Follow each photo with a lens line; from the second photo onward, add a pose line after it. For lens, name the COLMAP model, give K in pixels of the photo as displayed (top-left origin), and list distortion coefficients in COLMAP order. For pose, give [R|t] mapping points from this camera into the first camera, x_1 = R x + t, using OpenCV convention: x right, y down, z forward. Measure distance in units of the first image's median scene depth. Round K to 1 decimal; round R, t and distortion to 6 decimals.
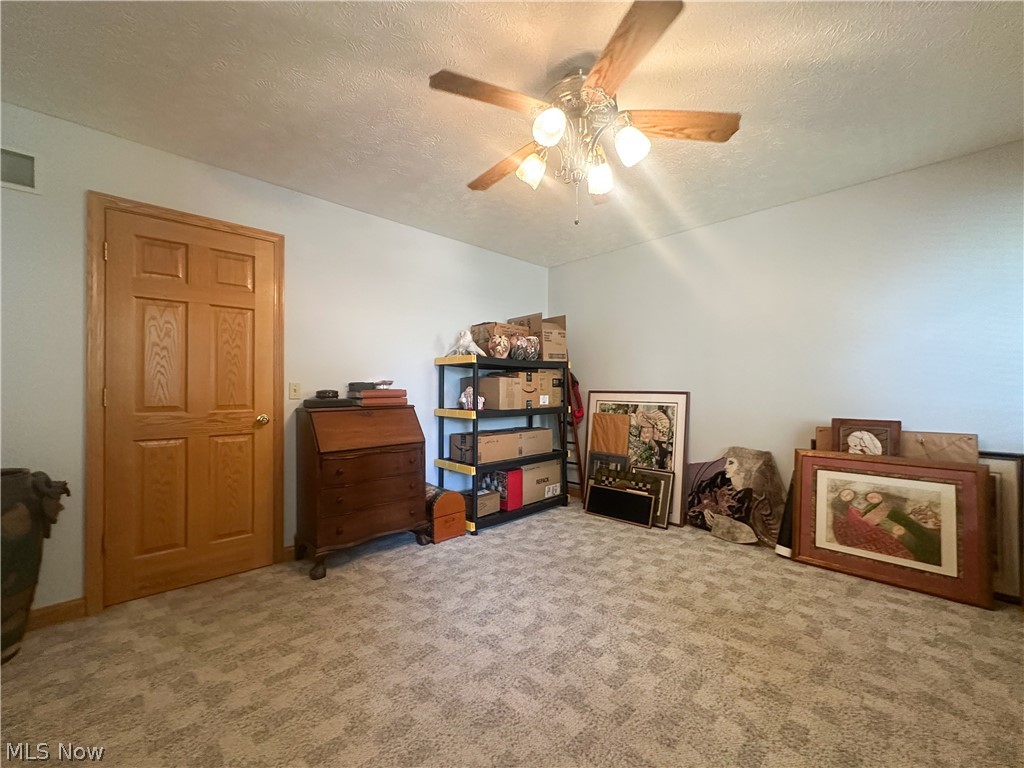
lens RADIAL K [[422.6, 0, 504.9], [0, 422.6, 382.5], [0, 0, 1]] dist [-0.001437, -0.000279]
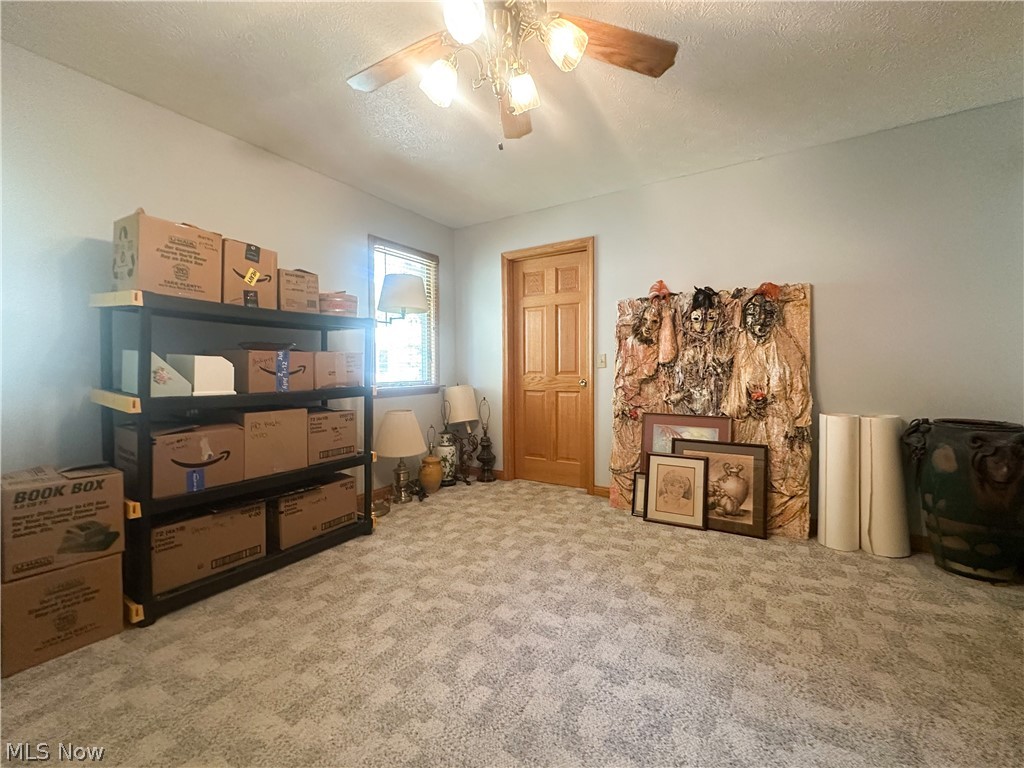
lens RADIAL K [[422.6, 0, 504.9], [0, 422.6, 382.5], [0, 0, 1]] dist [-0.001437, -0.000279]
pose [[-0.975747, 0.013048, -0.218510, 0.340042], [0.008521, 0.999729, 0.021650, 0.061950], [0.218733, 0.019263, -0.975595, 1.774020]]
